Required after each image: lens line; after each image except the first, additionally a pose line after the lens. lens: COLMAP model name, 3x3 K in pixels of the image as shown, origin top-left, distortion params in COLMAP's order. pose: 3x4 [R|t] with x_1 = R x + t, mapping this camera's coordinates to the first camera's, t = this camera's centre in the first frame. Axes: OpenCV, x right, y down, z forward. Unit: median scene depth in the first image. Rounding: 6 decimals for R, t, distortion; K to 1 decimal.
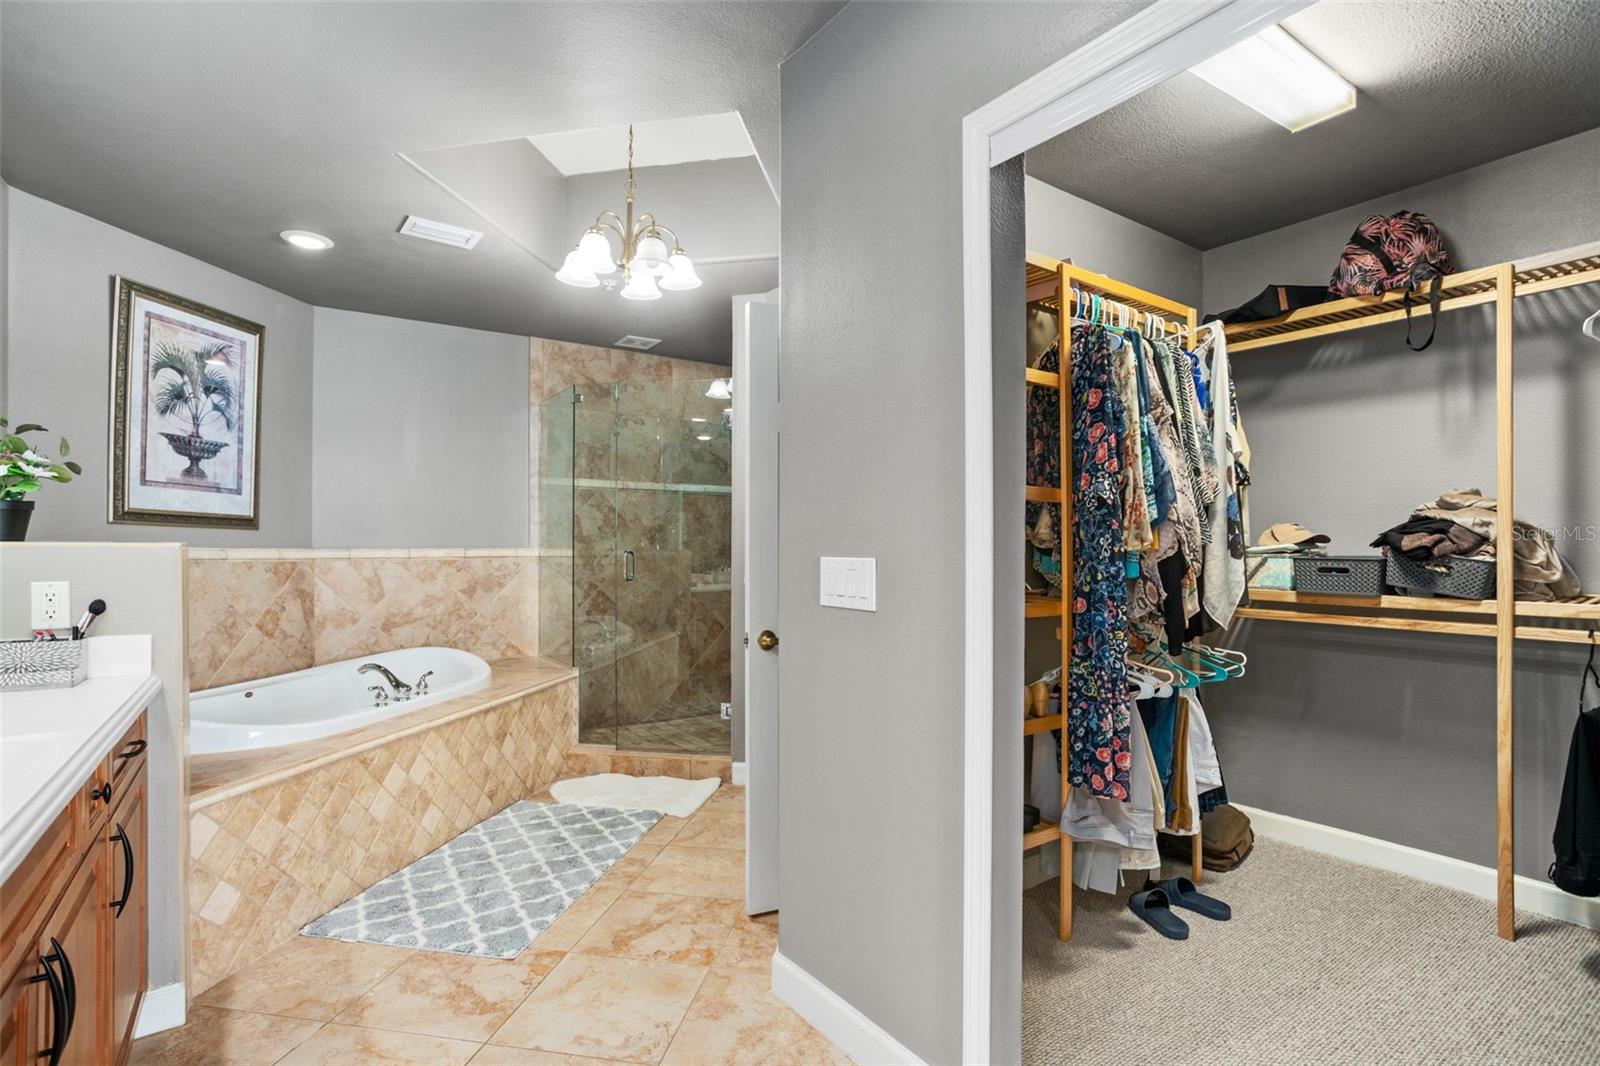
lens RADIAL K [[792.6, 0, 799.2], [0, 792.6, 549.9], [0, 0, 1]] dist [-0.058293, 0.034065]
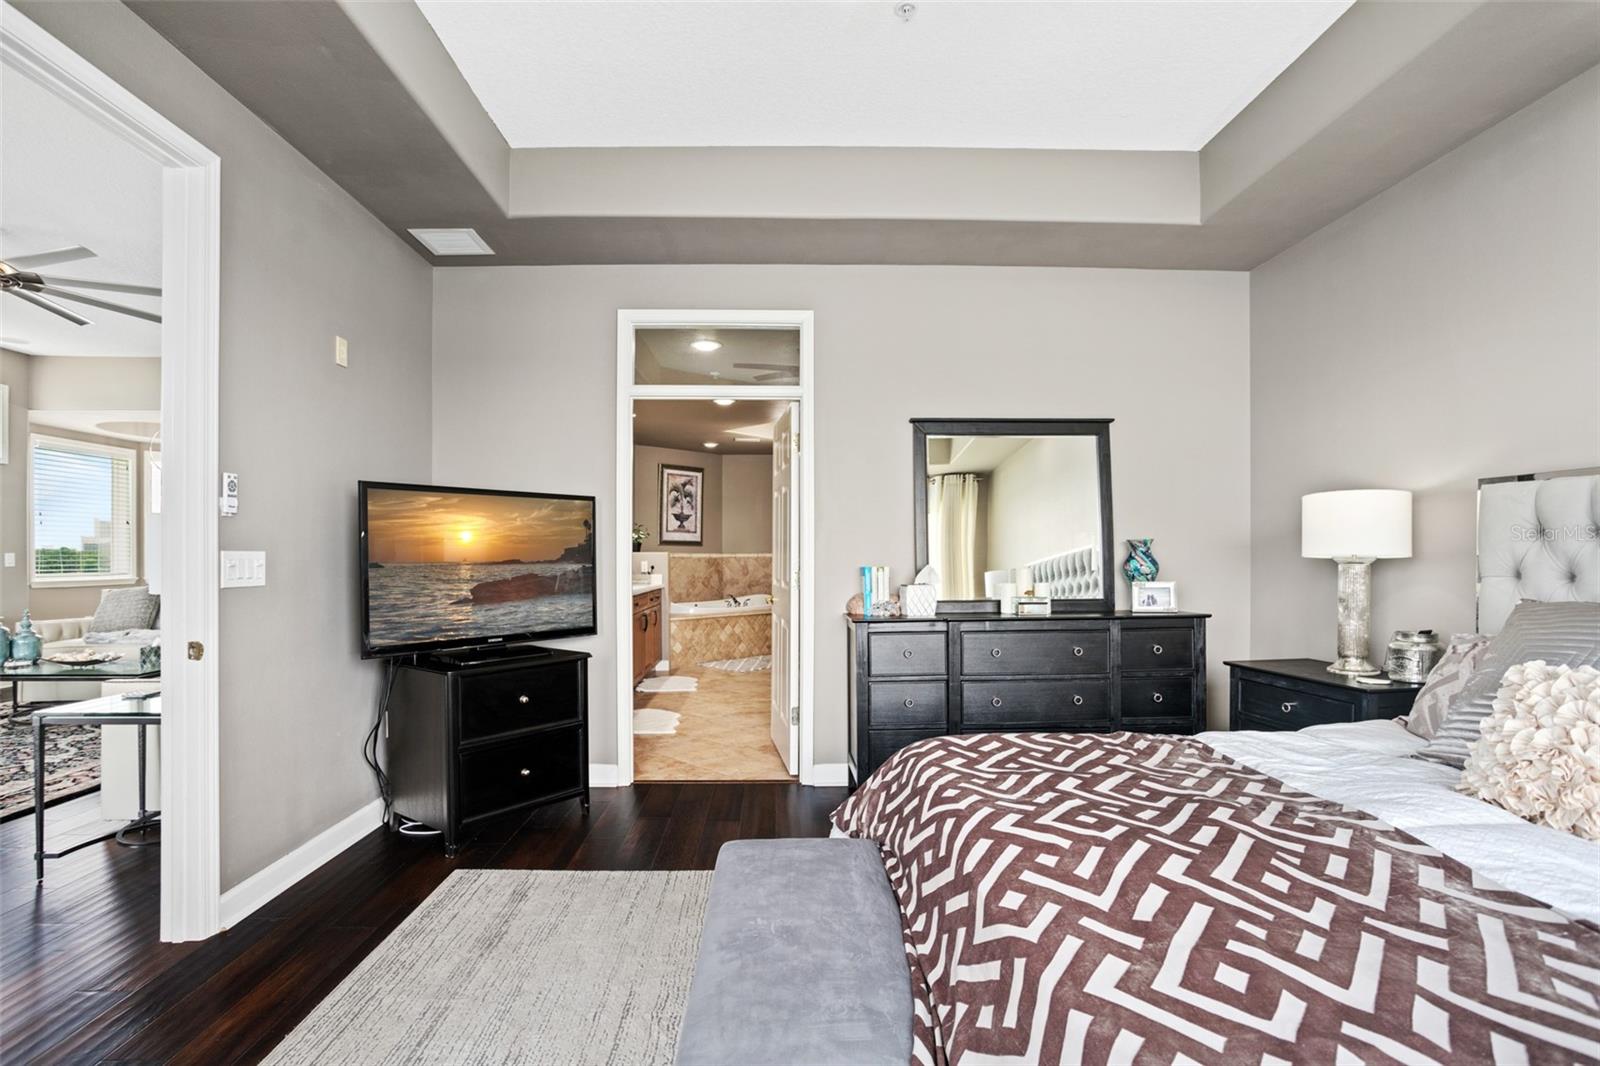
lens RADIAL K [[782.6, 0, 789.1], [0, 782.6, 544.2], [0, 0, 1]] dist [-0.050092, 0.030252]
pose [[0.834862, -0.008337, -0.550396, 1.121499], [0.002844, 0.999937, -0.010832, -0.003664], [0.550452, 0.007478, 0.834833, -1.169593]]
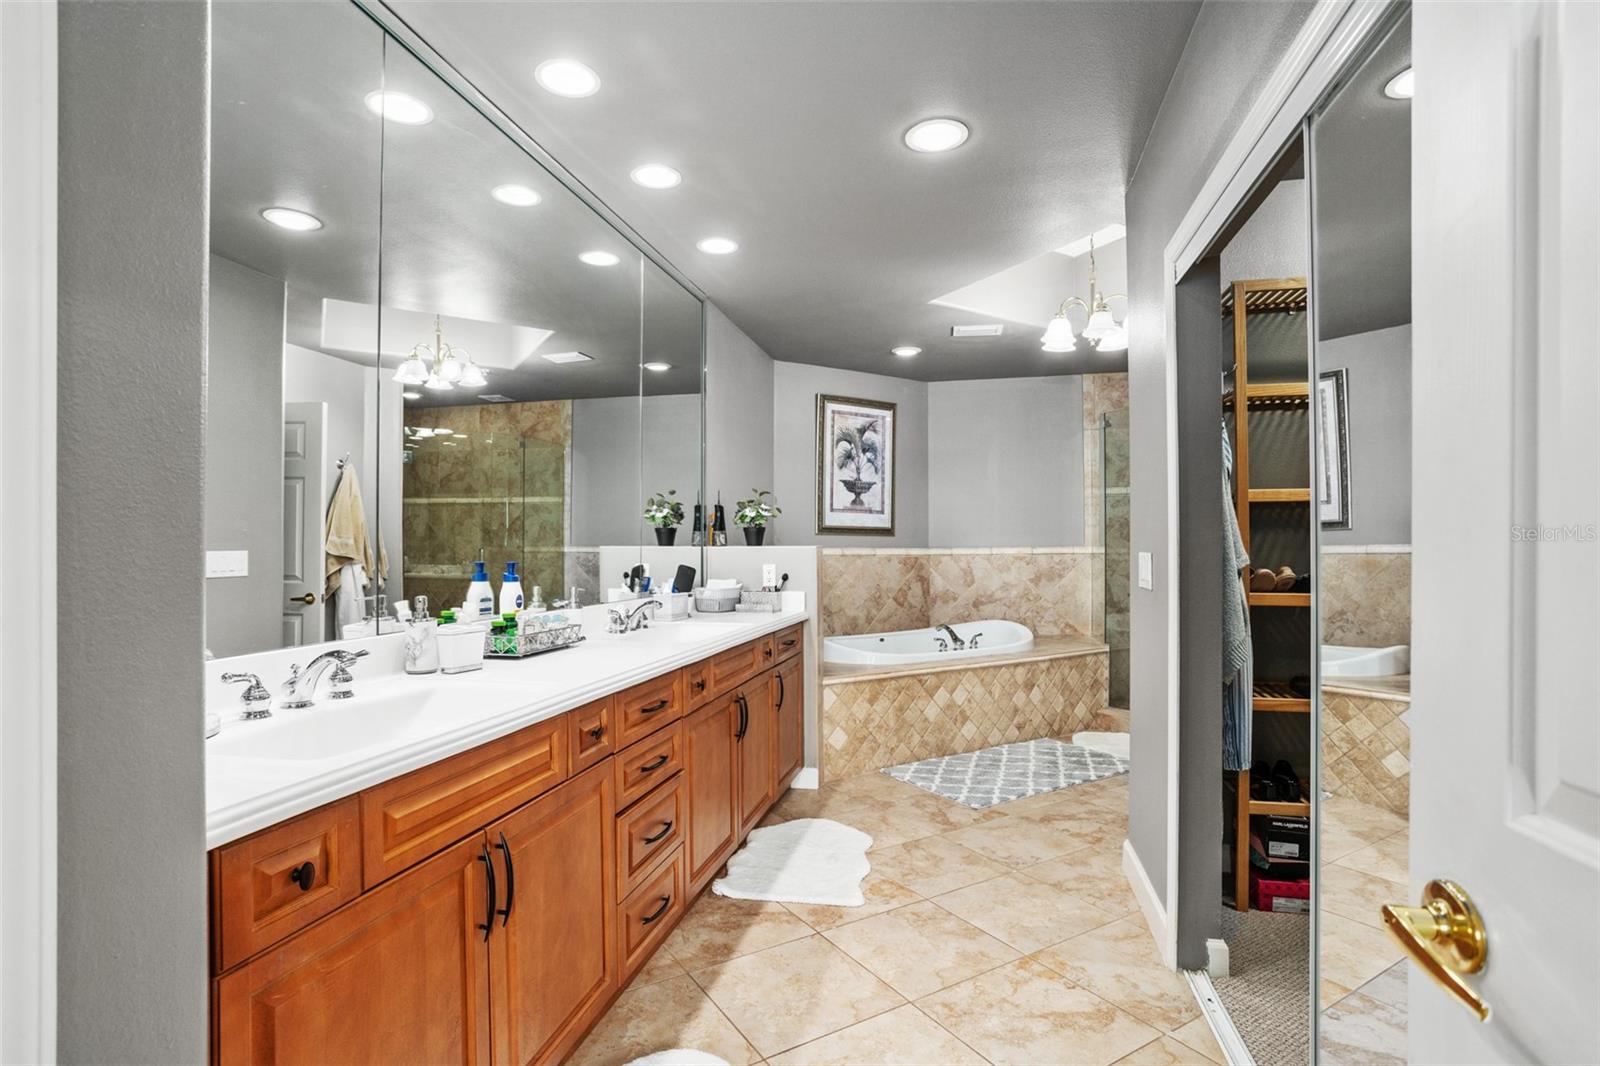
lens RADIAL K [[782.6, 0, 789.1], [0, 782.6, 544.2], [0, 0, 1]] dist [-0.050092, 0.030252]
pose [[0.666517, -0.009345, -0.745431, 0.358821], [0.005757, 0.999956, -0.007388, 0.000394], [0.745468, 0.000633, 0.666542, -0.212320]]
